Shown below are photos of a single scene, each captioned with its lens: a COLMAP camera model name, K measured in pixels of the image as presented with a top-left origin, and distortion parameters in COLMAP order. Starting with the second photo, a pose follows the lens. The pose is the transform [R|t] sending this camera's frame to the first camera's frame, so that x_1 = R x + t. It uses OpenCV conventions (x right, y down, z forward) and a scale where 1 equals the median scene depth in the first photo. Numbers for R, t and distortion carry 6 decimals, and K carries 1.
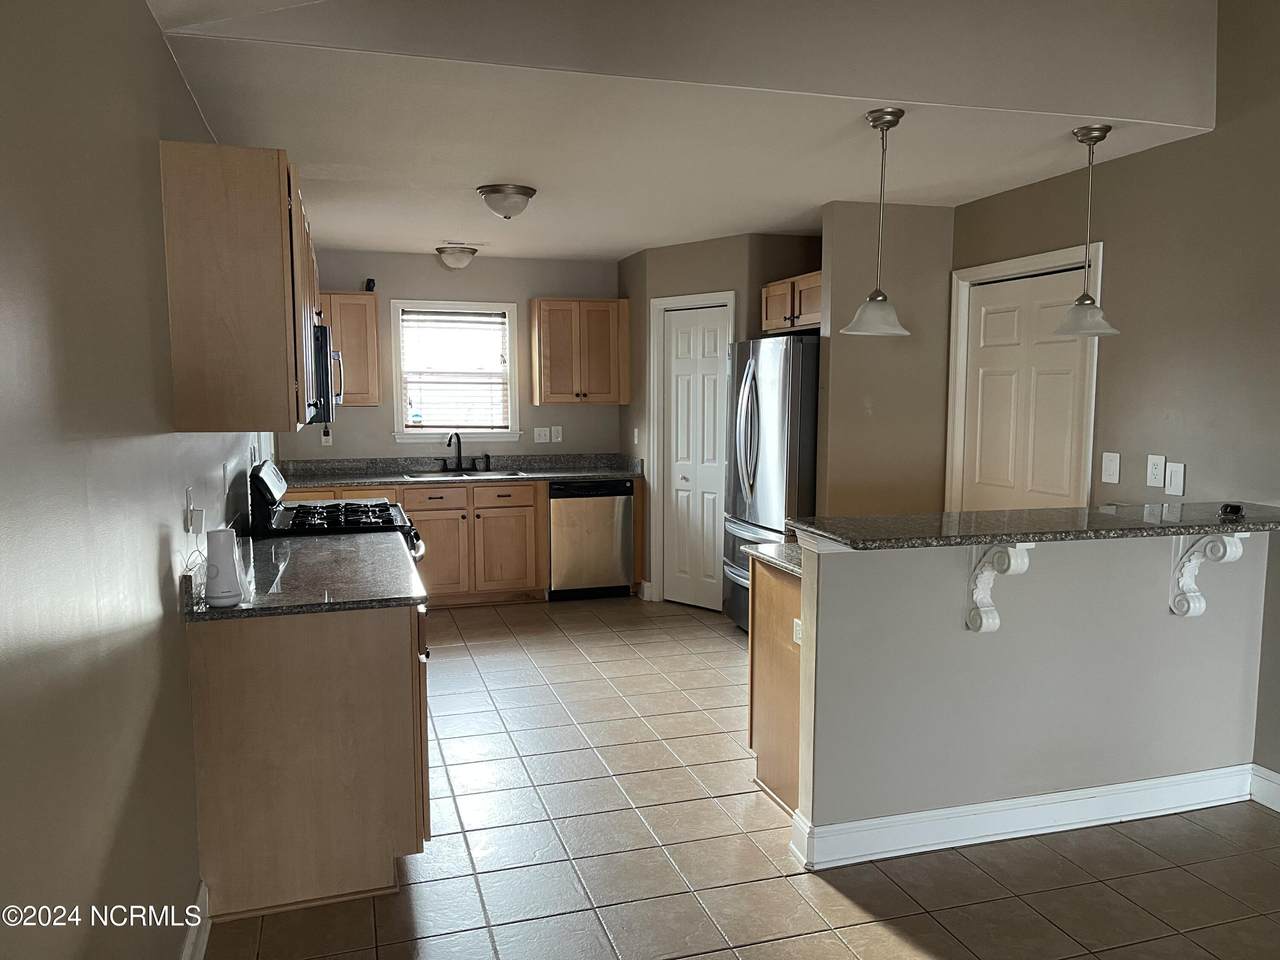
lens RADIAL K [[944.0, 0, 640.0], [0, 944.0, 480.0], [0, 0, 1]] dist [0.103312, -0.000509]
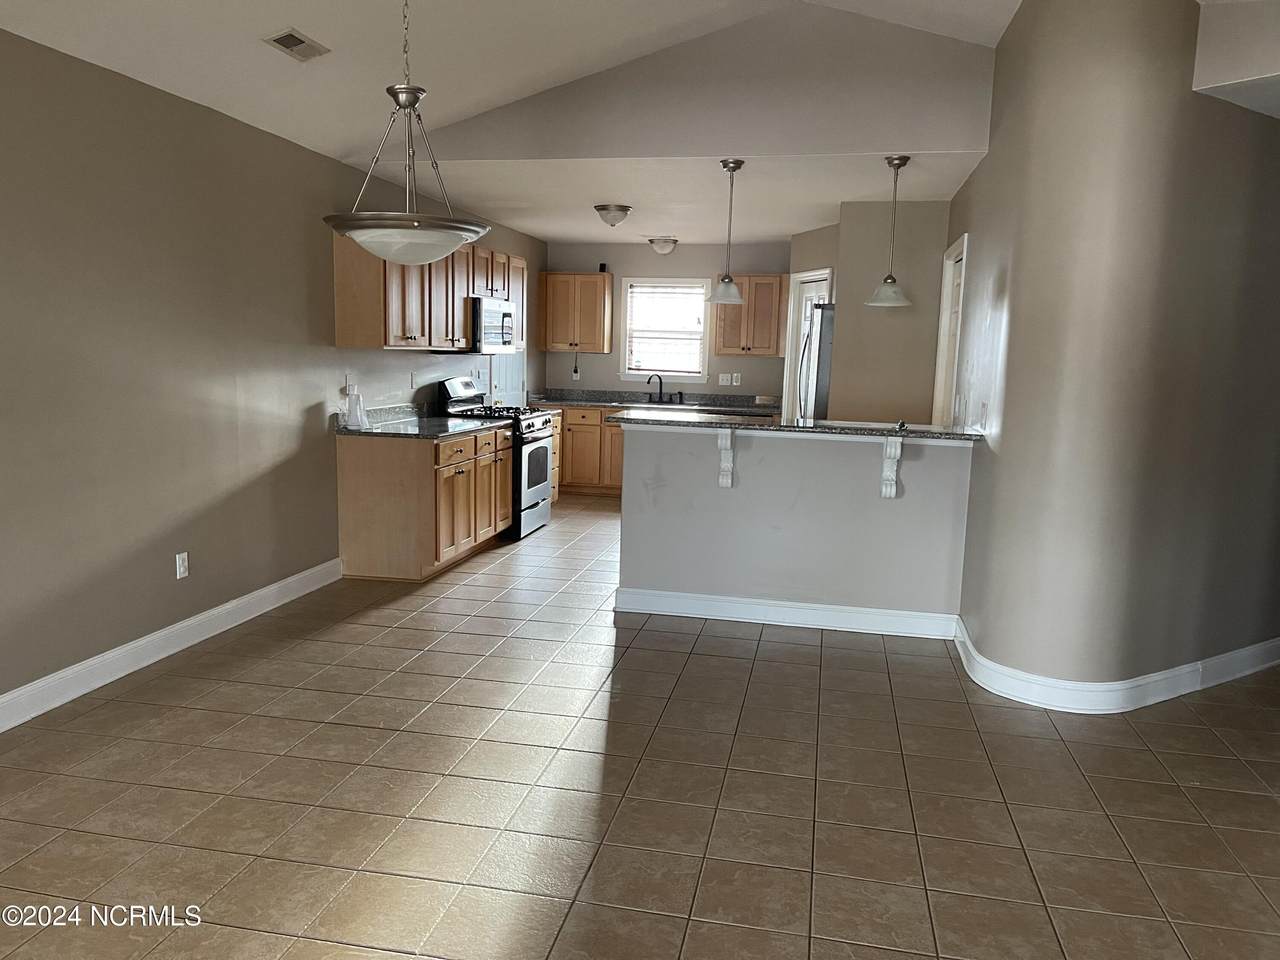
lens RADIAL K [[944.0, 0, 640.0], [0, 944.0, 480.0], [0, 0, 1]] dist [0.103312, -0.000509]
pose [[0.873869, 0.091444, -0.477484, 0.448575], [-0.073575, 0.995714, 0.056039, 0.027282], [0.480562, -0.013840, 0.876851, -0.214366]]
